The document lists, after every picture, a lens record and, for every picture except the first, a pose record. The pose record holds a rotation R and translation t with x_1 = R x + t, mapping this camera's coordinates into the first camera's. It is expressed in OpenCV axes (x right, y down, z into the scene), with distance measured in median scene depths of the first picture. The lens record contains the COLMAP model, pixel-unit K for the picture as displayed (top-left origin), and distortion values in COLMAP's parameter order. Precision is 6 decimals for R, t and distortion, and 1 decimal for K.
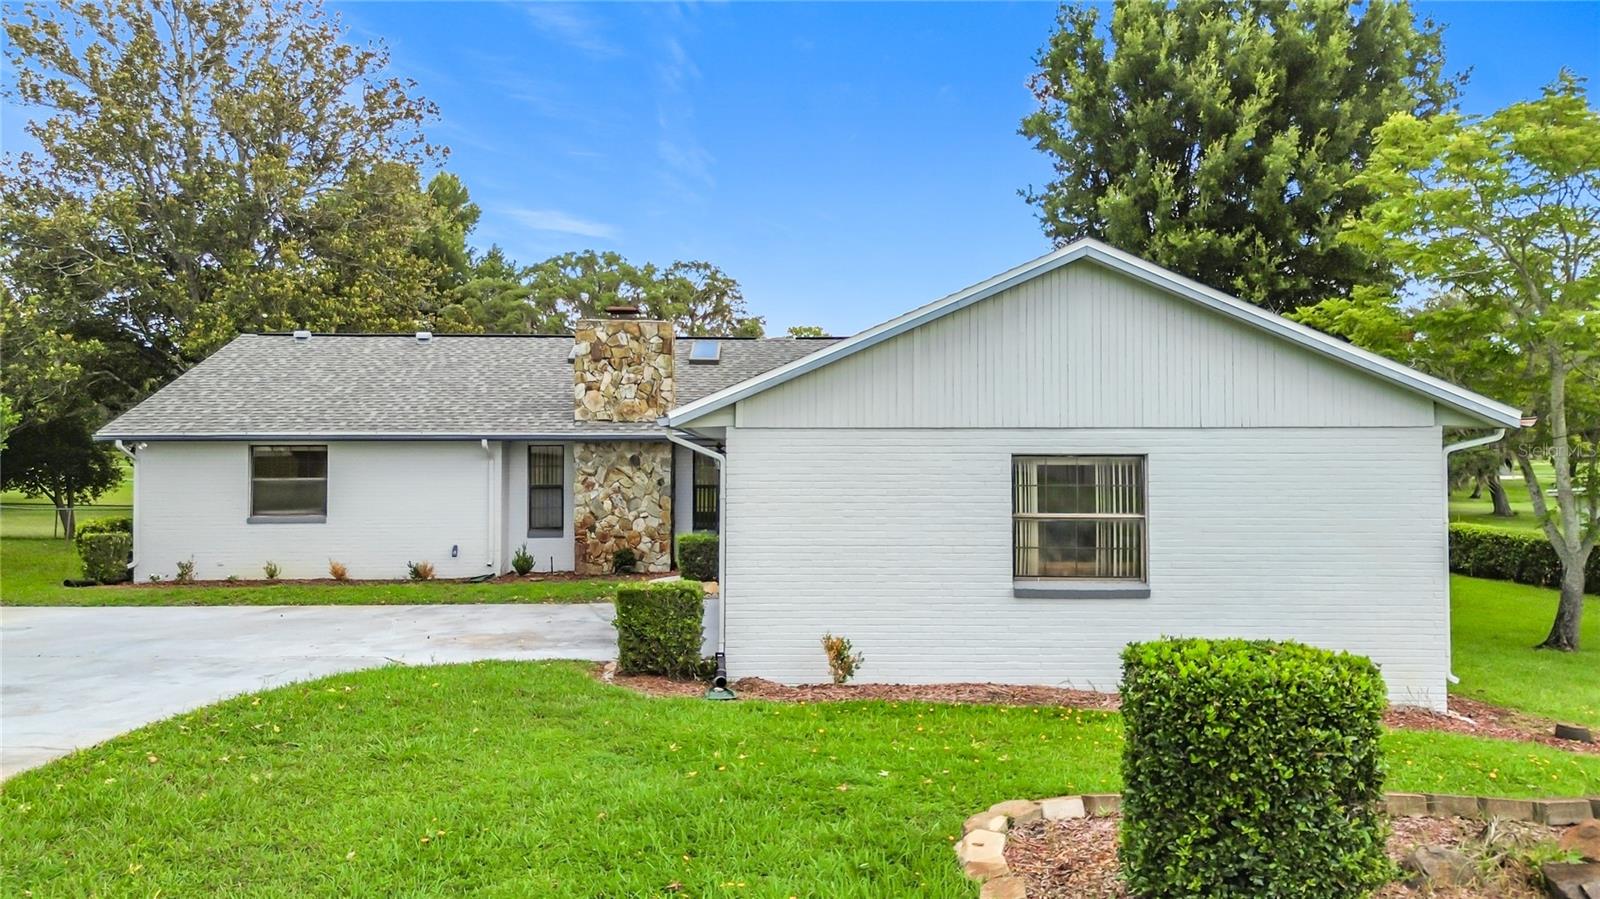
lens RADIAL K [[1159.2, 0, 800.0], [0, 1159.2, 449.5], [0, 0, 1]] dist [0.018234, 0.001221]
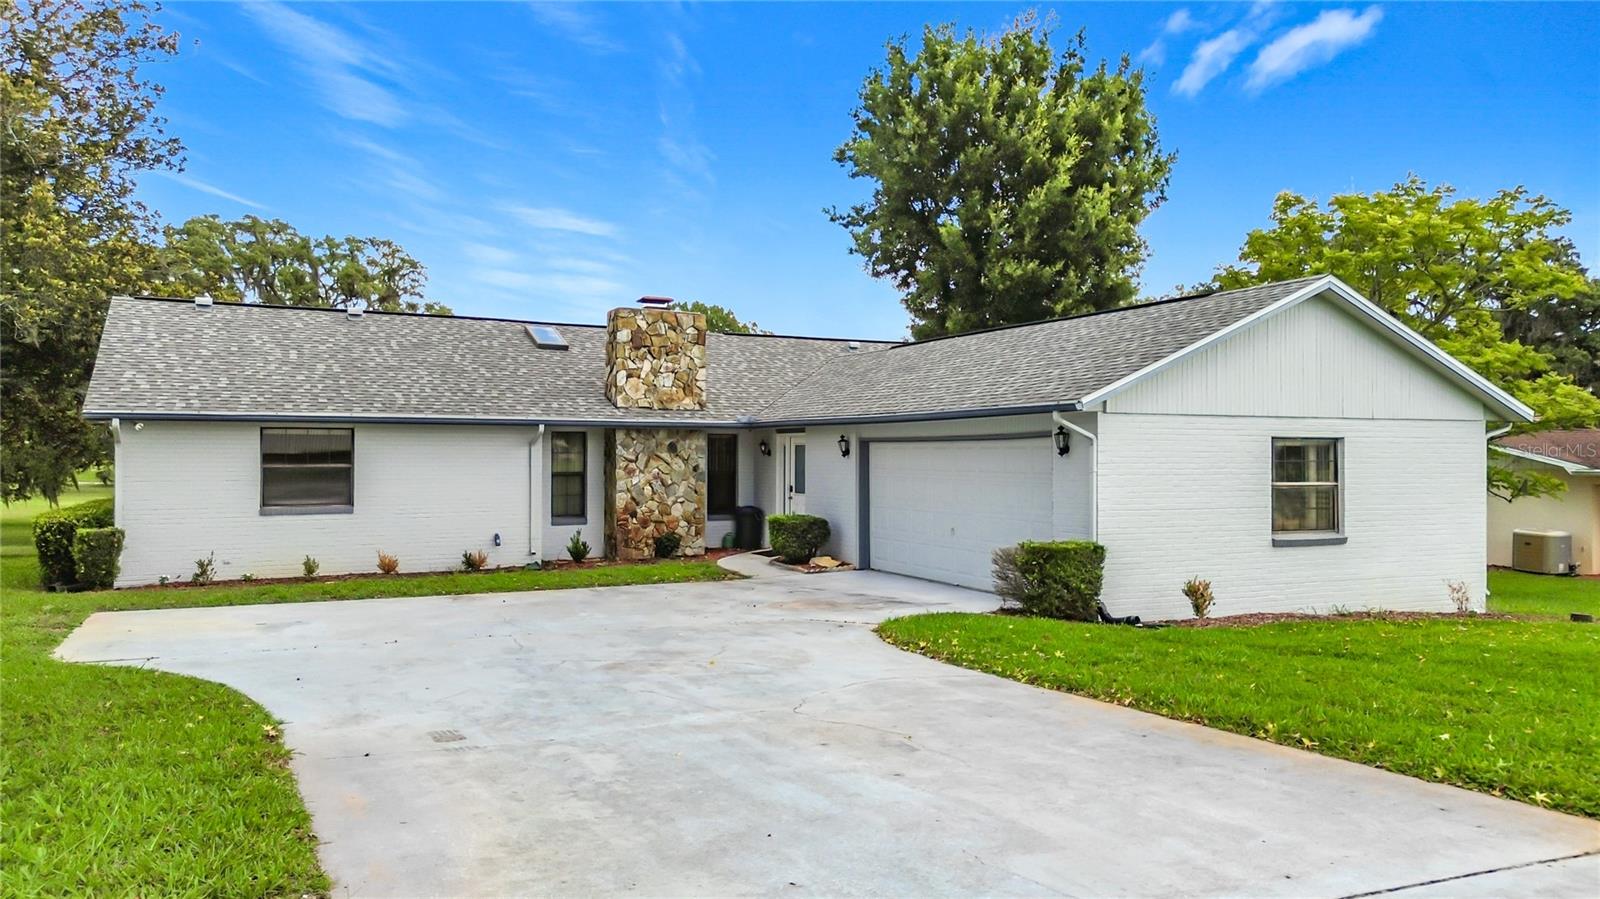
lens RADIAL K [[1147.7, 0, 800.0], [0, 1147.7, 467.5], [0, 0, 1]] dist [0.004467, 0.002276]
pose [[0.908973, -0.001029, 0.416854, -0.464843], [-0.004741, 0.999907, 0.012807, 0.013890], [-0.416829, -0.013618, 0.908883, 0.027376]]
